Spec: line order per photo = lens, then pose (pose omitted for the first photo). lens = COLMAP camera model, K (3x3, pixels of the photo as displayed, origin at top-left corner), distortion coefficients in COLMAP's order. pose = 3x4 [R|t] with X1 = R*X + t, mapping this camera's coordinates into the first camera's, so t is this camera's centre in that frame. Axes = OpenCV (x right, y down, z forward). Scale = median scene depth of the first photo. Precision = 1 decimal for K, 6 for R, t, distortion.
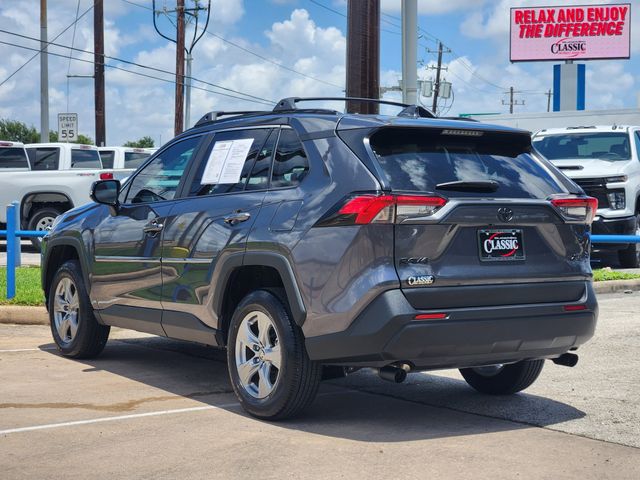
lens RADIAL K [[1176.0, 0, 320.0], [0, 1176.0, 240.0], [0, 0, 1]] dist [-0.200910, 0.389047]
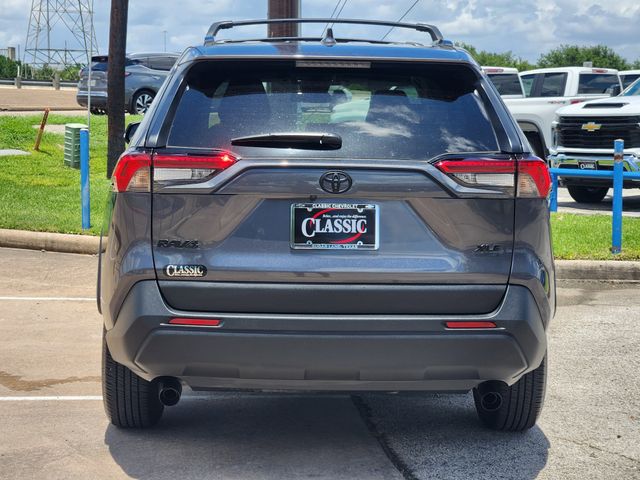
lens RADIAL K [[1176.0, 0, 320.0], [0, 1176.0, 240.0], [0, 0, 1]] dist [-0.200910, 0.389047]
pose [[0.825902, 0.062077, -0.560385, 0.539666], [-0.023971, 0.996888, 0.075102, -0.039875], [0.563304, -0.048594, 0.824820, 0.422571]]
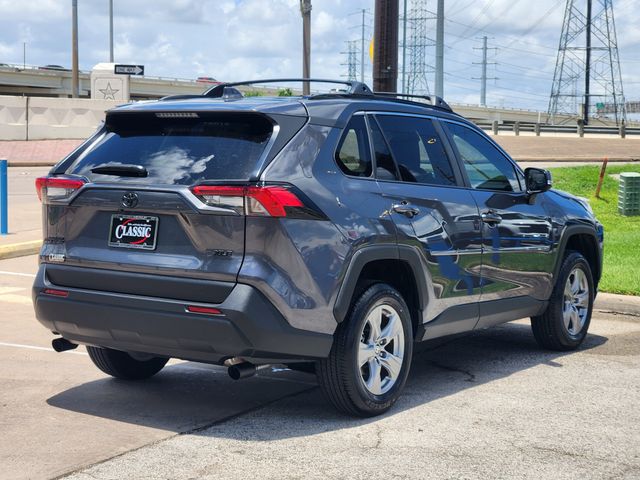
lens RADIAL K [[1121.1, 0, 287.4], [0, 1121.1, 242.5], [0, 0, 1]] dist [0.151972, 0.126199]
pose [[0.346626, 0.068719, -0.935483, 1.070526], [-0.045087, 0.997381, 0.056559, -0.045192], [0.936919, 0.022573, 0.348816, 0.798347]]
